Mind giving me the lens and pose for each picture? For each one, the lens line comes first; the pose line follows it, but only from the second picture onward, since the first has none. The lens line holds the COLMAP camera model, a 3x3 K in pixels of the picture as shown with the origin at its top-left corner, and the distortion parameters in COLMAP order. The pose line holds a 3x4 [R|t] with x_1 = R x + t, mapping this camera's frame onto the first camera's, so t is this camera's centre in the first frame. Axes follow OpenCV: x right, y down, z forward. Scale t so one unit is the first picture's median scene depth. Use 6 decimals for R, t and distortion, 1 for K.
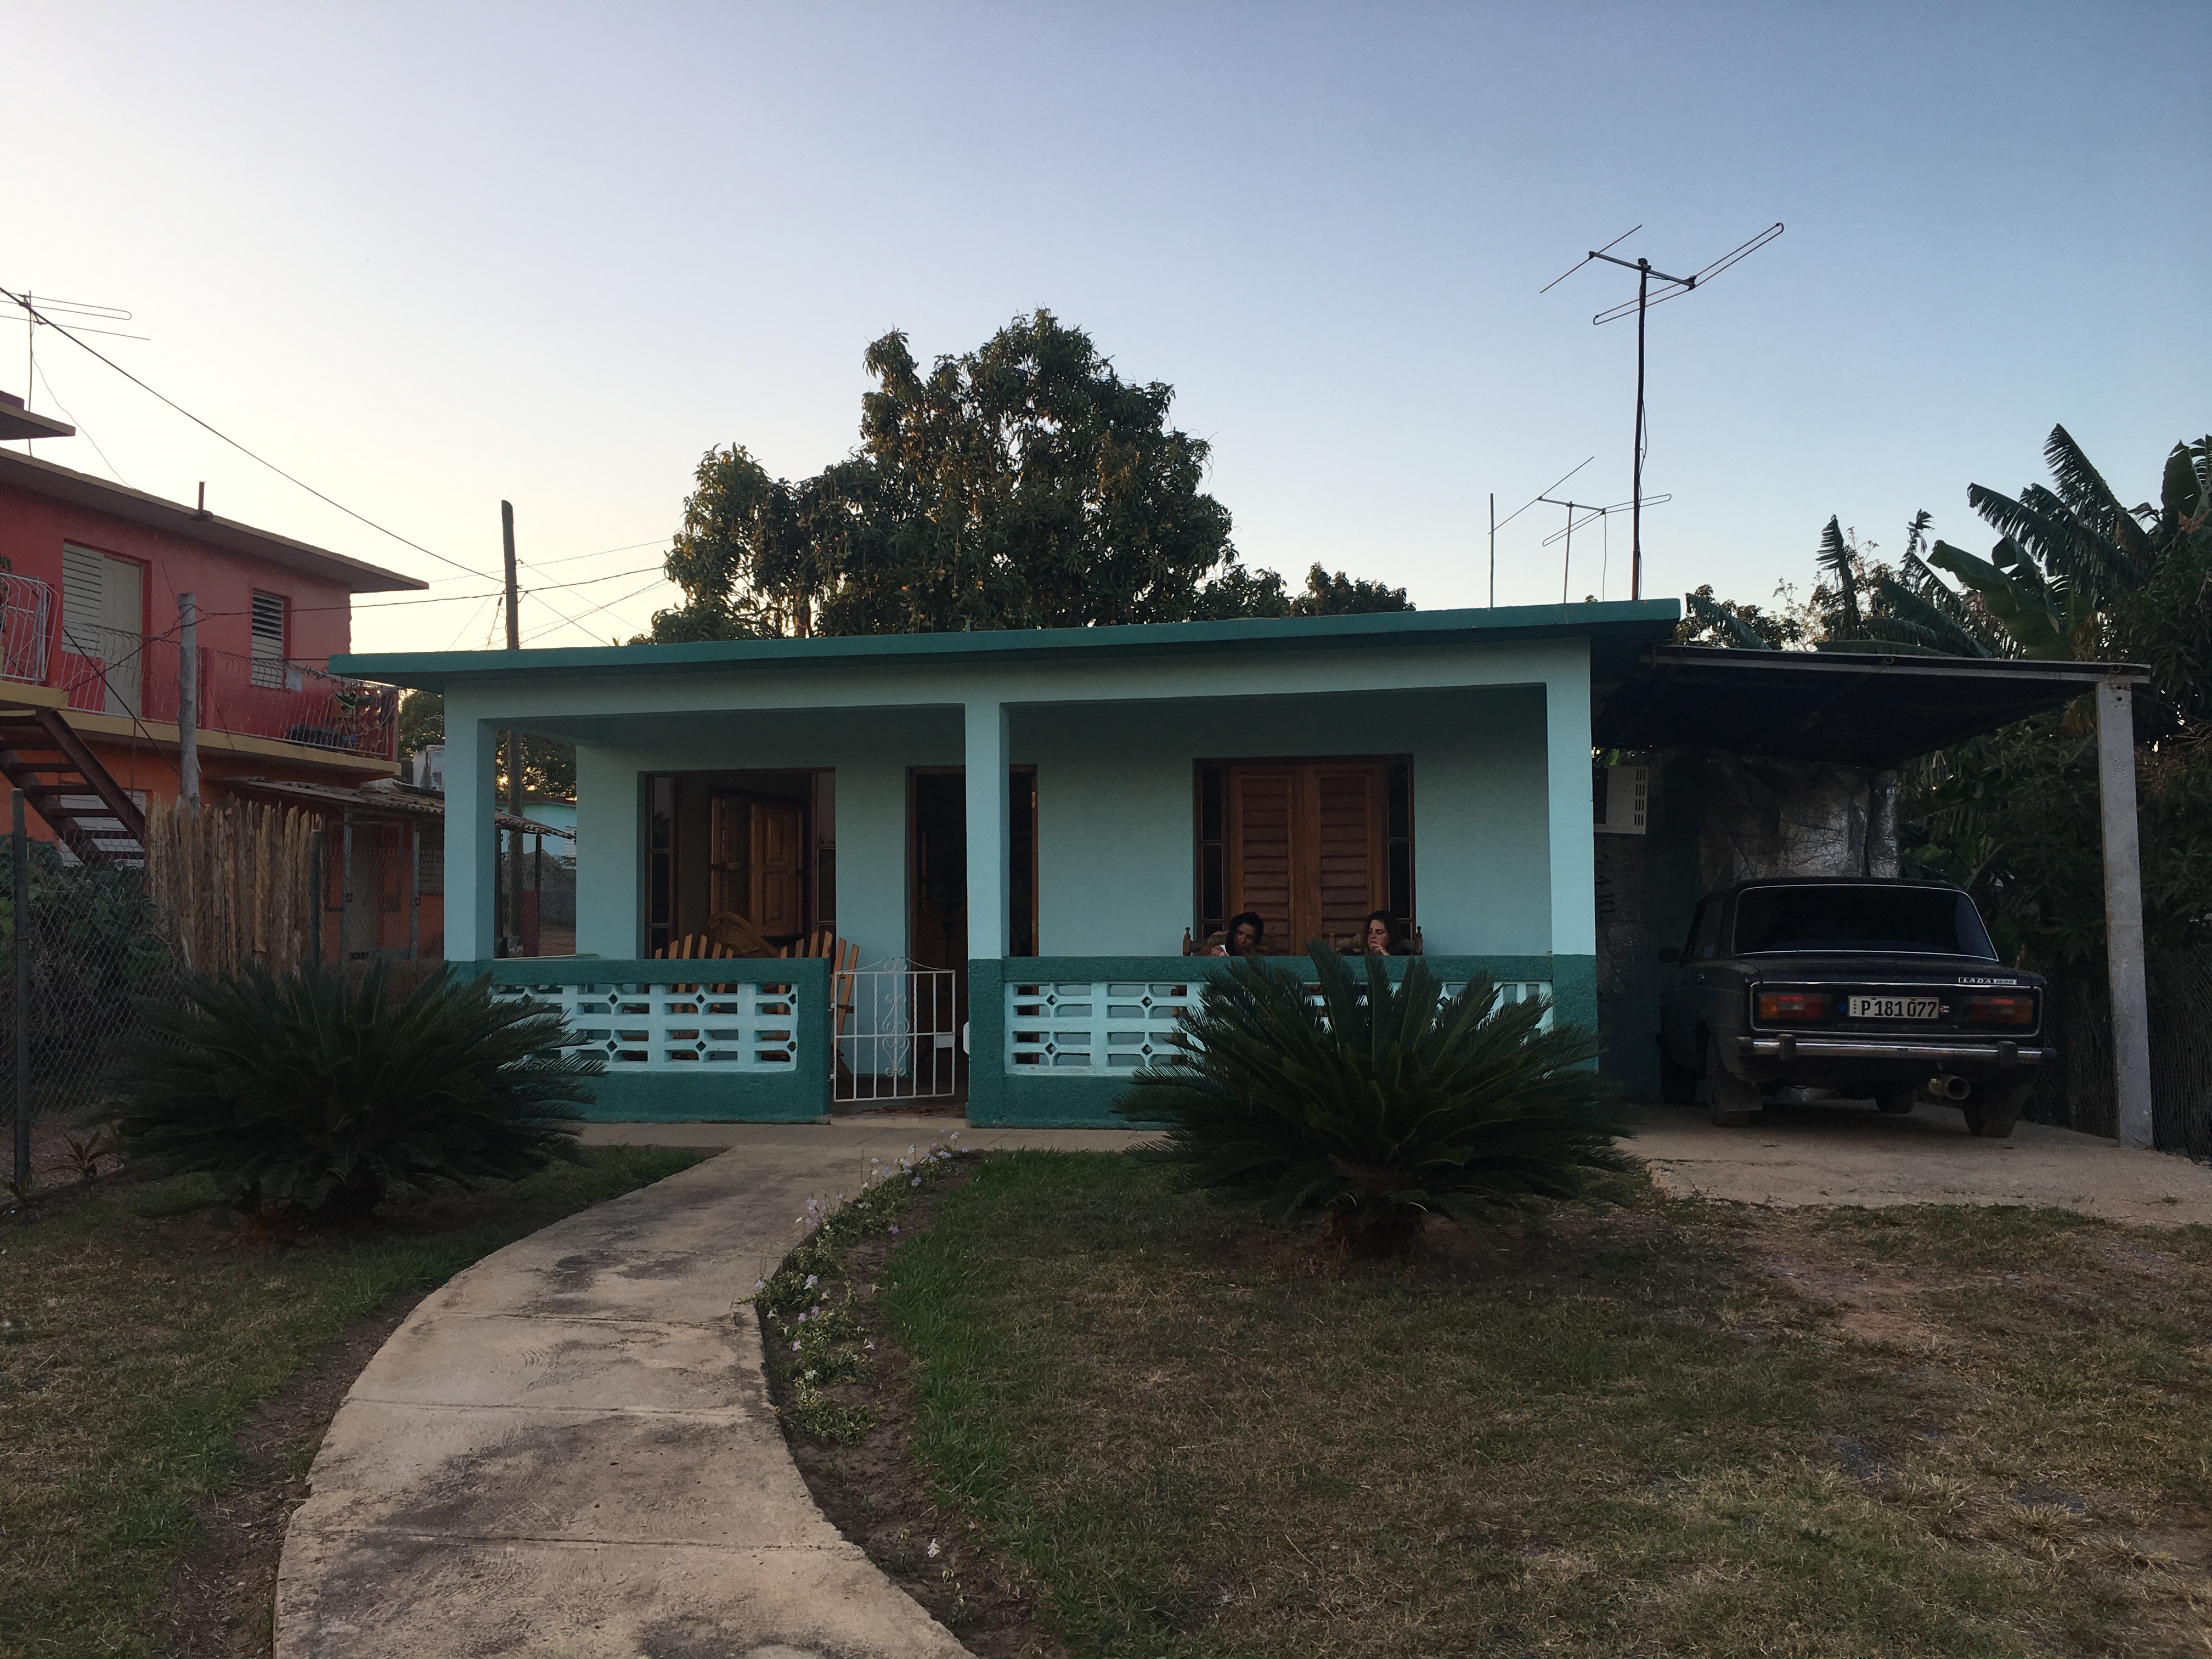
lens RADIAL K [[1920.4, 0, 1108.0], [0, 1920.4, 808.3], [0, 0, 1]] dist [0.055083, -0.061234]
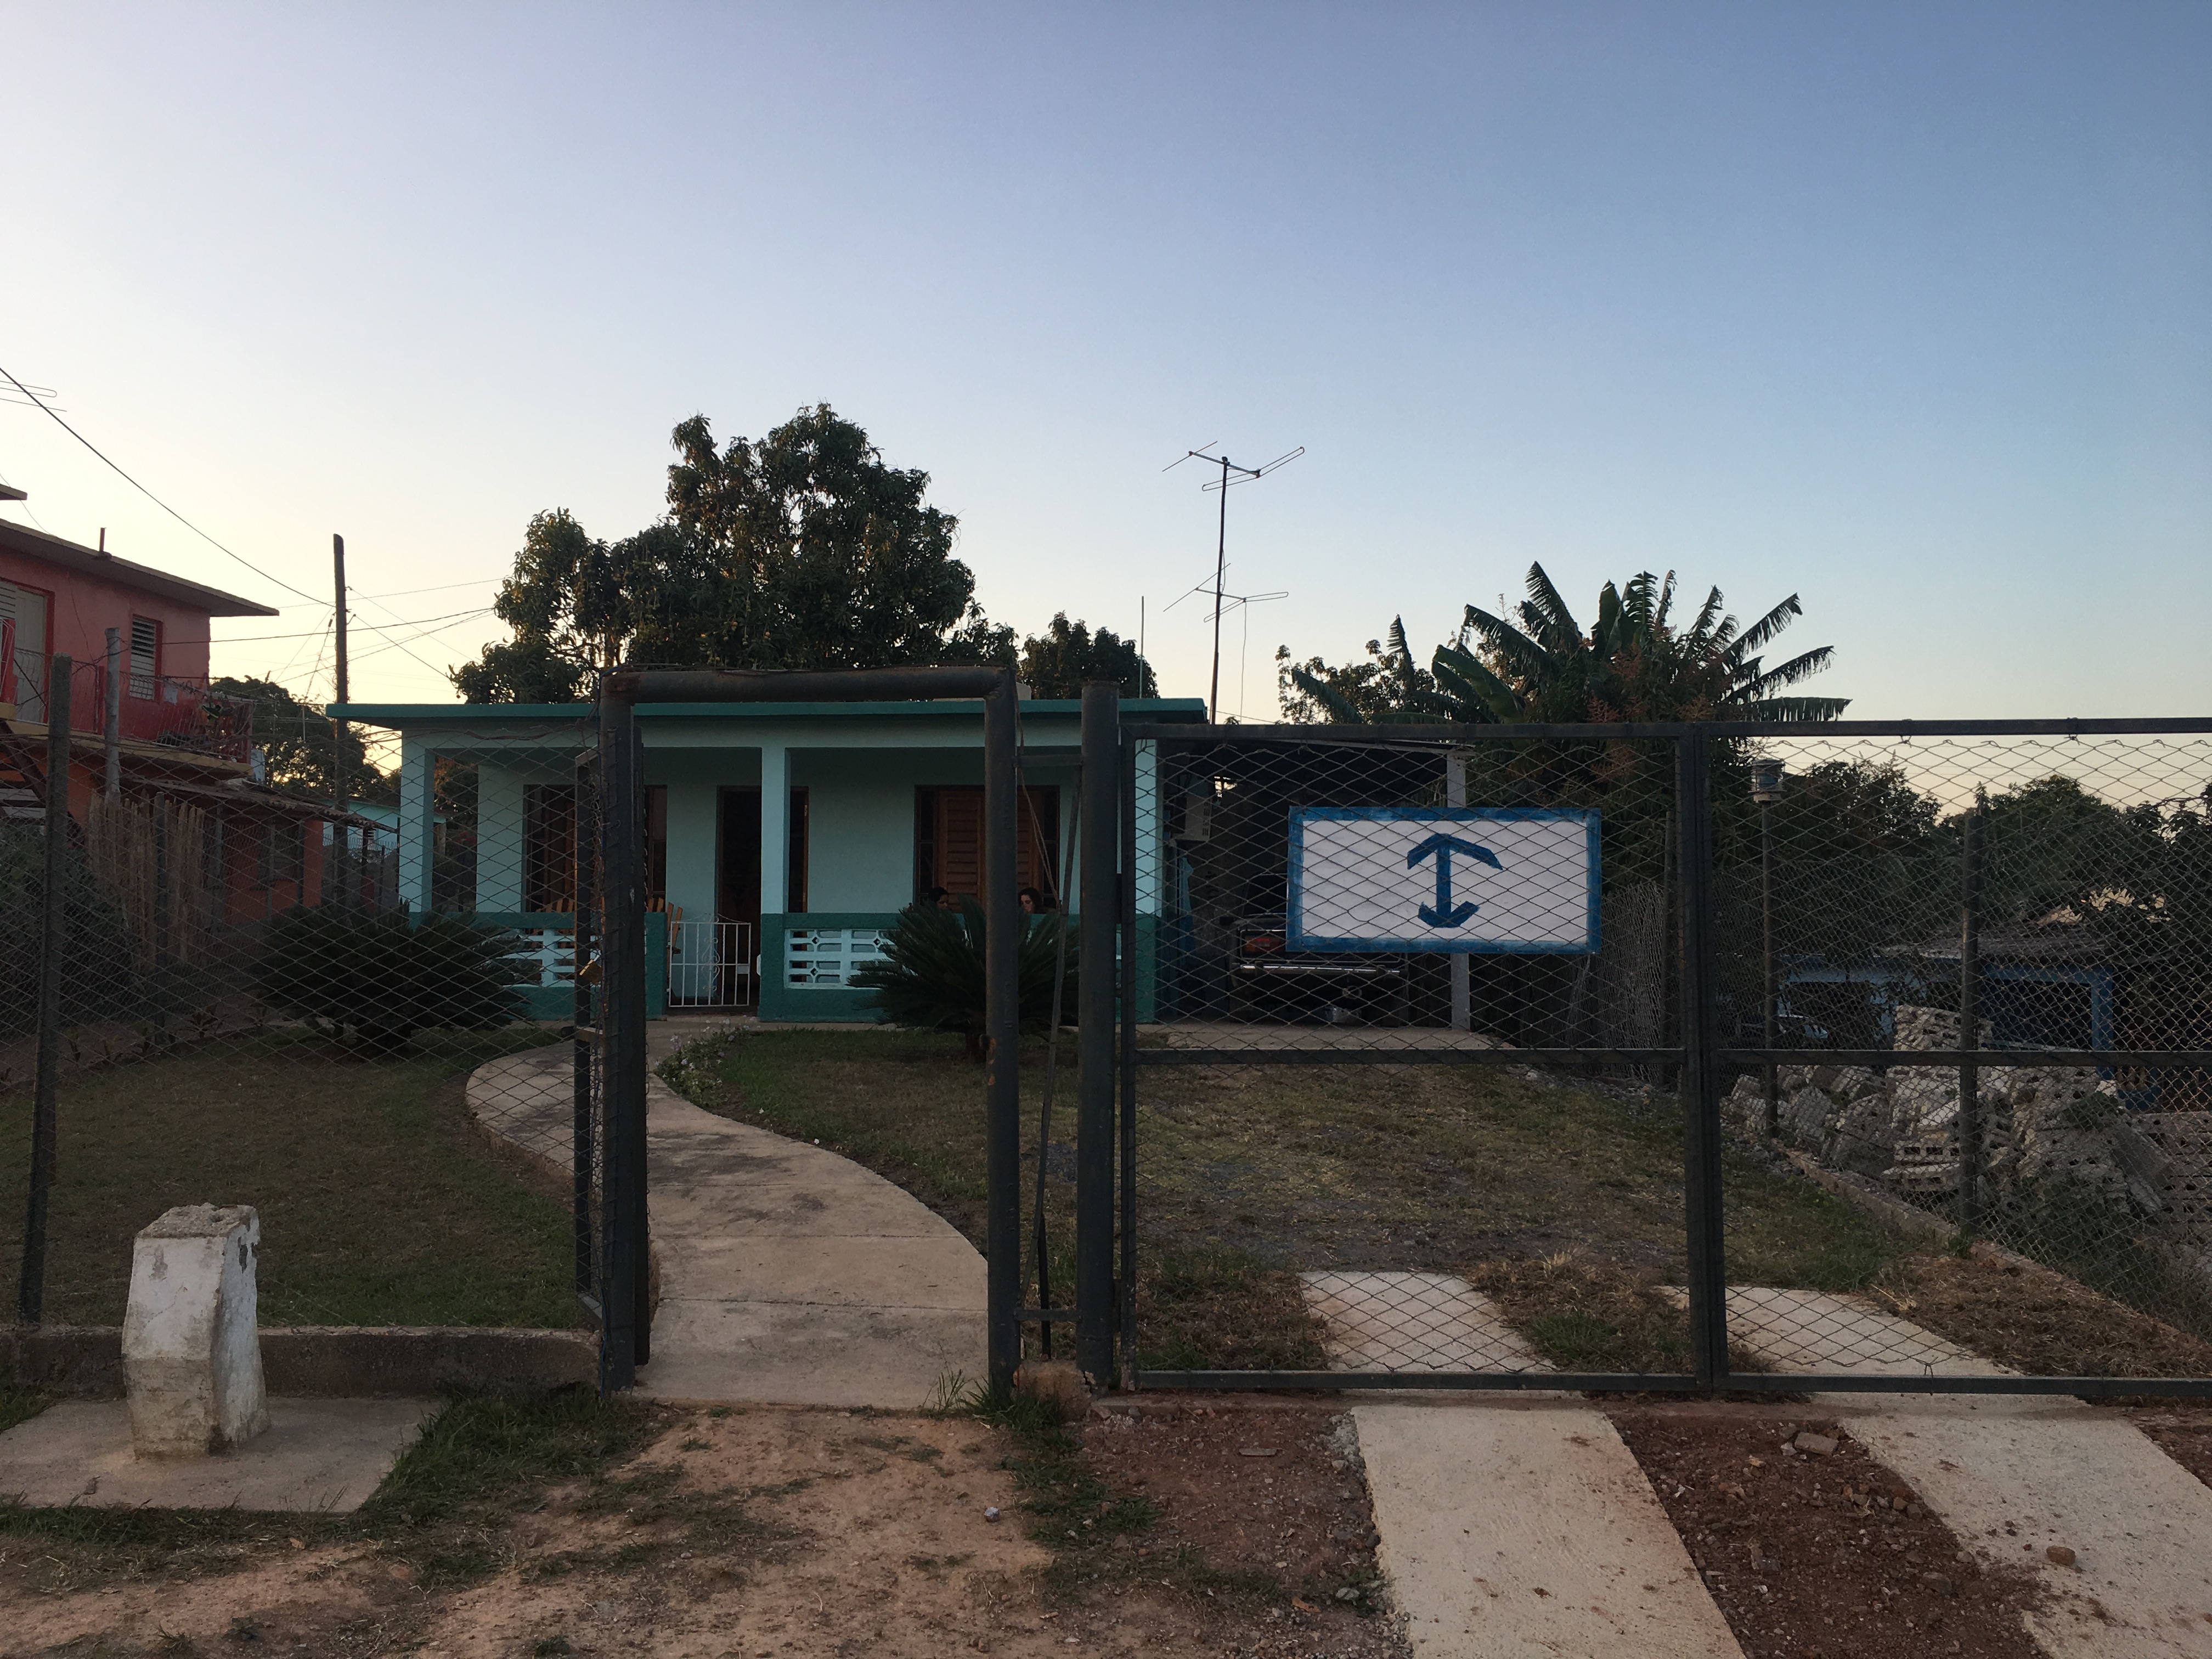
lens RADIAL K [[1920.4, 0, 1108.4], [0, 1920.4, 749.2], [0, 0, 1]] dist [0.055083, -0.061234]
pose [[0.992713, 0.024478, 0.117995, 0.007437], [-0.020210, 0.999102, -0.037229, -0.000632], [-0.118800, 0.034573, 0.992316, -0.229605]]
